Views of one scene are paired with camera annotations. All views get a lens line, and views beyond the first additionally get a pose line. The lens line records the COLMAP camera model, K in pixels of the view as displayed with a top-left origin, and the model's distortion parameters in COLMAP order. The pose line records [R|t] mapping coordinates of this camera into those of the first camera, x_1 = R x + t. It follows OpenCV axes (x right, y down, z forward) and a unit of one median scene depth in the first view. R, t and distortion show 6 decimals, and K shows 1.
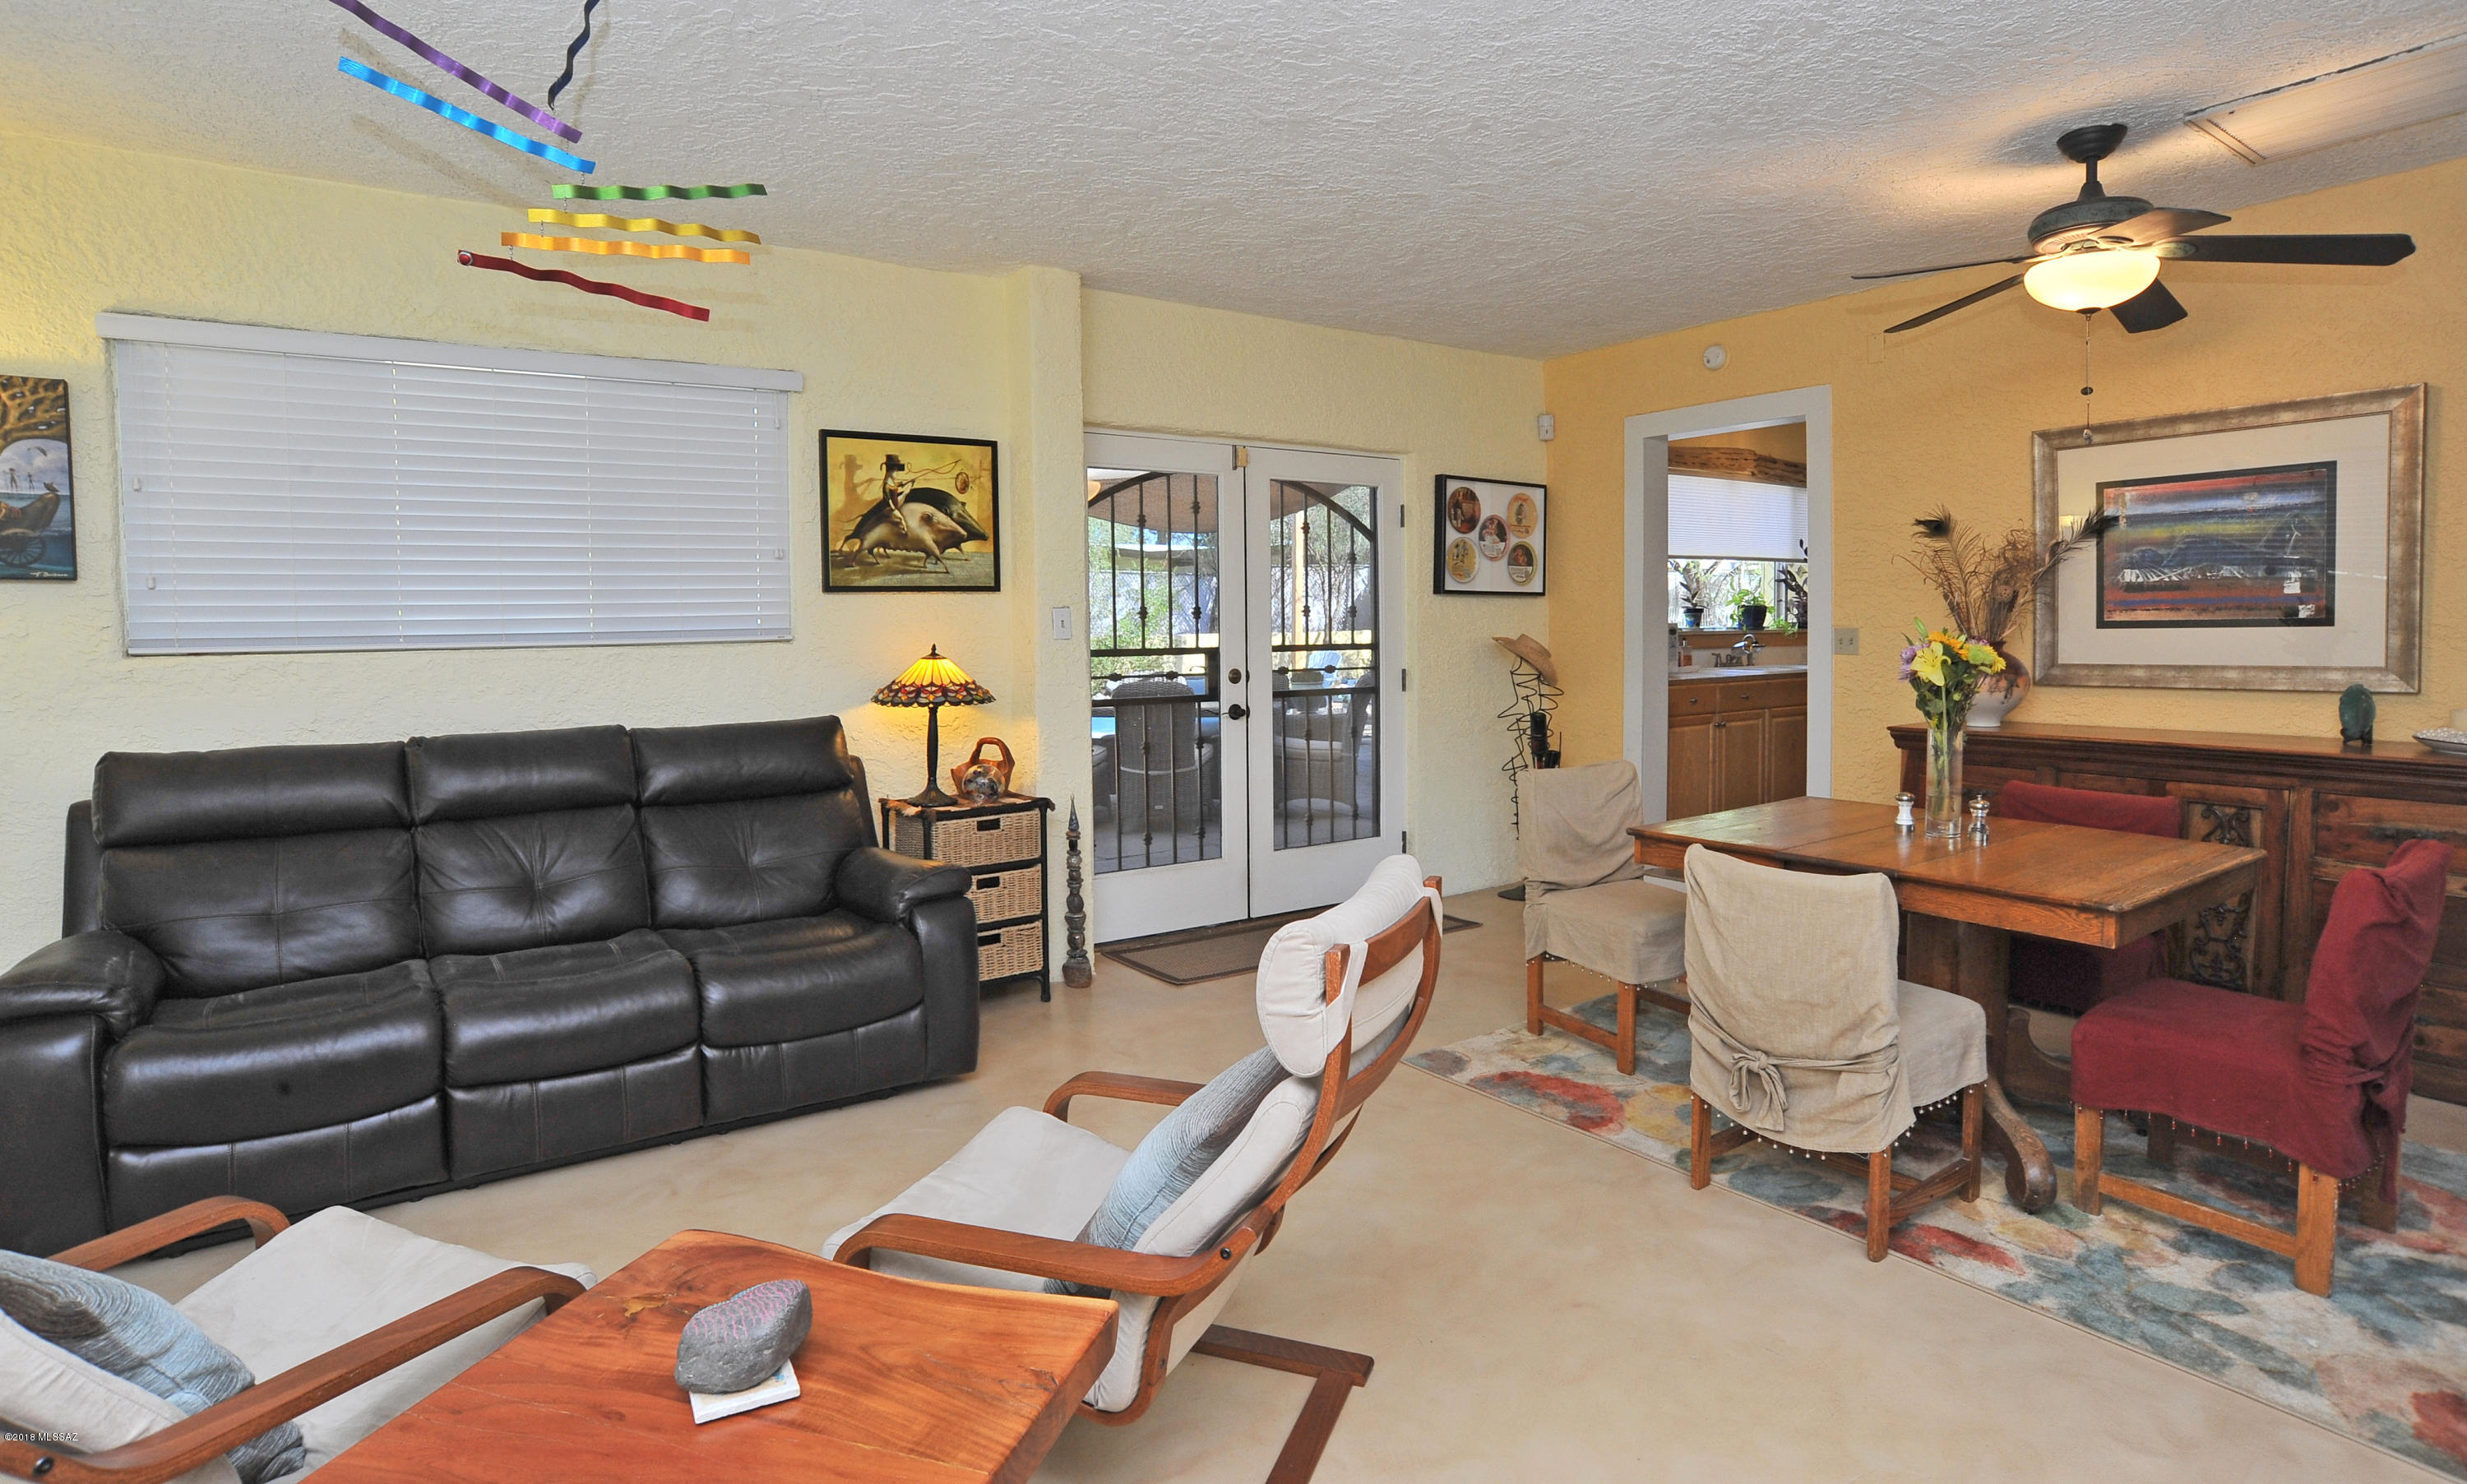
lens RADIAL K [[1251.5, 0, 1199.9], [0, 1251.5, 672.5], [0, 0, 1]] dist [-0.068037, 0.030270]
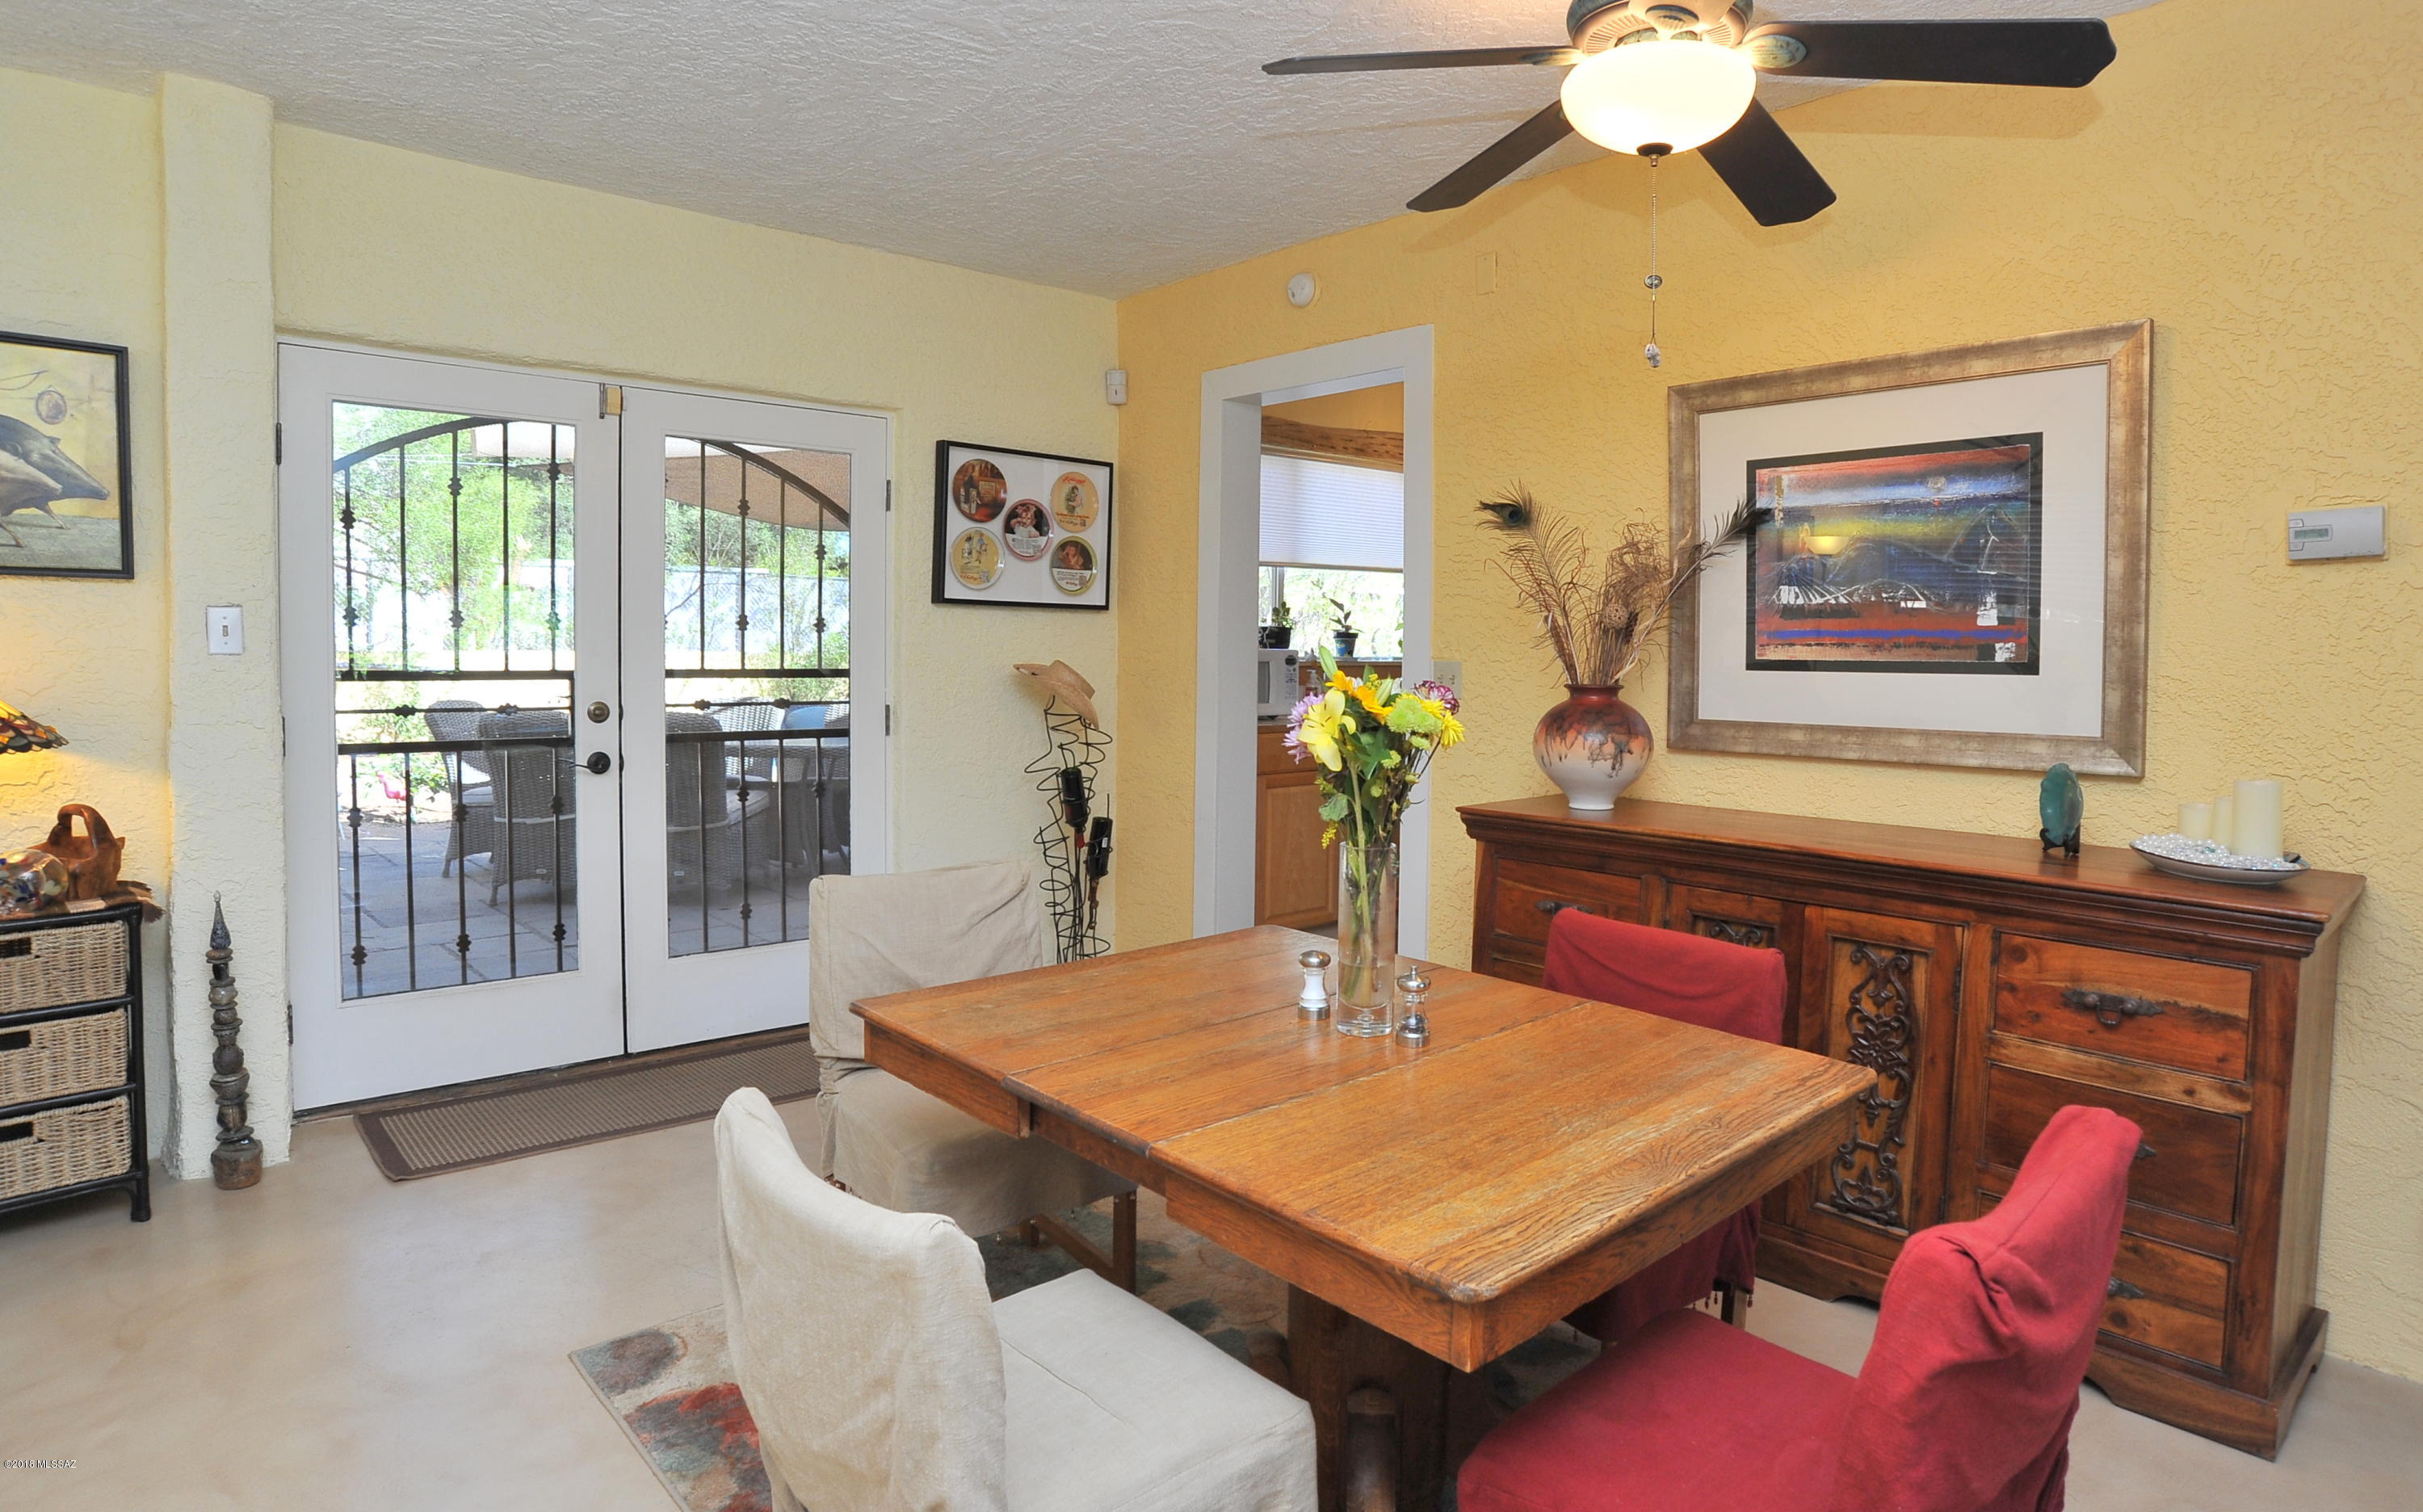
lens RADIAL K [[1305.7, 0, 1195.7], [0, 1305.7, 683.2], [0, 0, 1]] dist [-0.084895, 0.031955]
pose [[0.992728, 0.020475, 0.118622, 0.342647], [-0.019348, 0.999756, -0.010640, -0.015099], [-0.118811, 0.008268, 0.992882, 0.310891]]
